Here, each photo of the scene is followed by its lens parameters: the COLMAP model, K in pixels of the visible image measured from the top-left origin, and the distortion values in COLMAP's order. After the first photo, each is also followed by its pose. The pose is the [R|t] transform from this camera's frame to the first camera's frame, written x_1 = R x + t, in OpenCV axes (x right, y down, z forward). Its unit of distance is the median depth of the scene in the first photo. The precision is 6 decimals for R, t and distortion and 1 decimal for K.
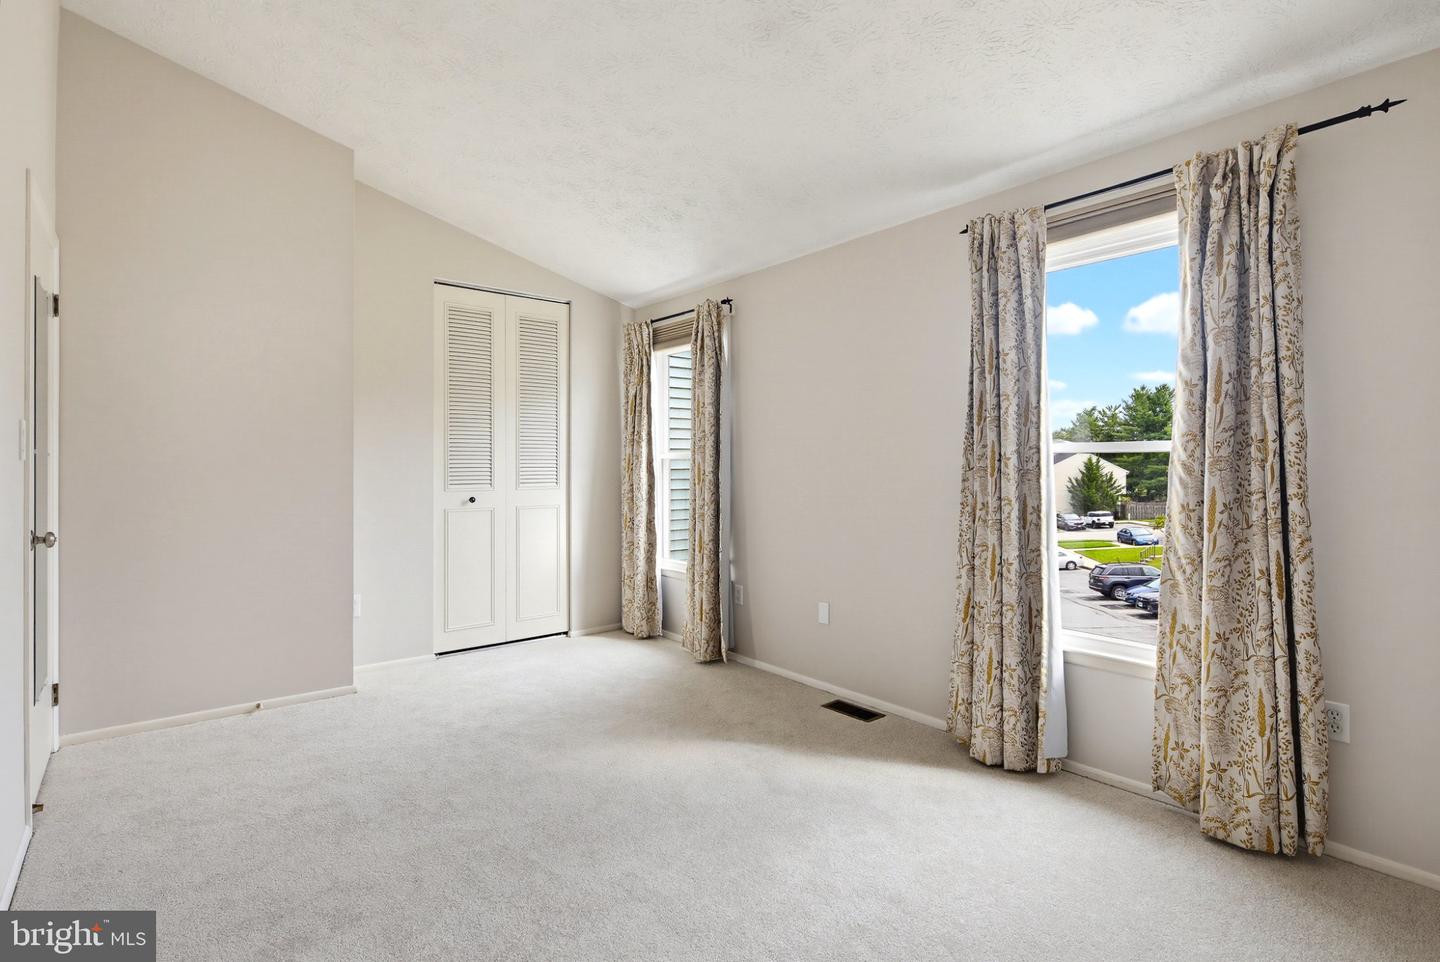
lens RADIAL K [[696.9, 0, 711.3], [0, 696.9, 479.0], [0, 0, 1]] dist [0.000607, -0.001542]
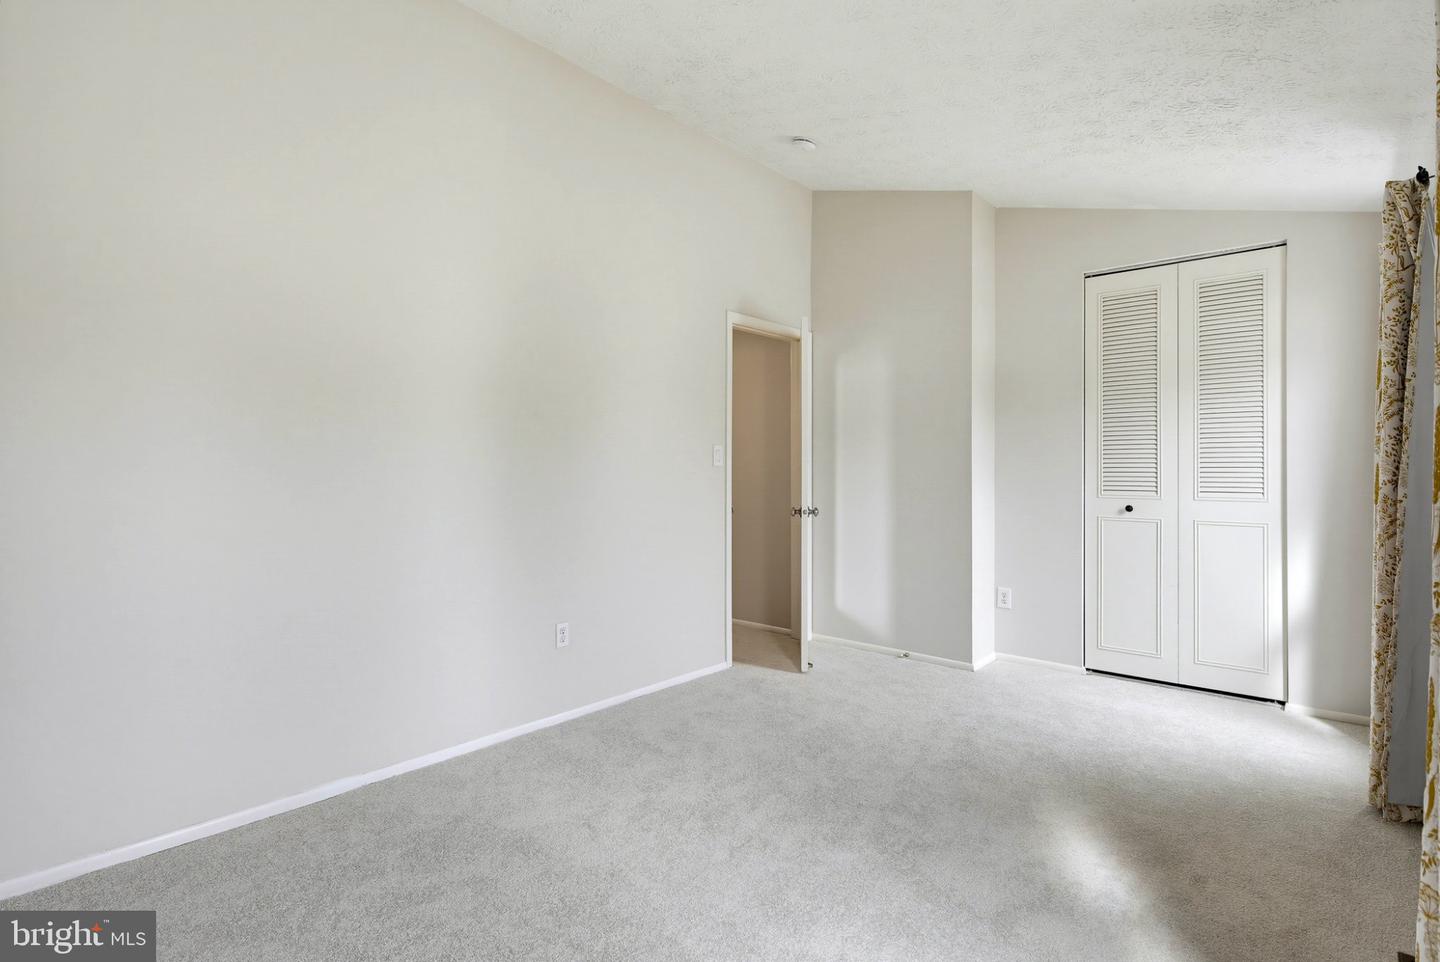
lens RADIAL K [[696.9, 0, 714.7], [0, 696.9, 472.7], [0, 0, 1]] dist [0.000607, -0.001542]
pose [[0.164802, 0.007705, -0.986297, 0.450117], [-0.015673, 0.999864, 0.005192, -0.011914], [0.986202, 0.014603, 0.164900, 0.338795]]
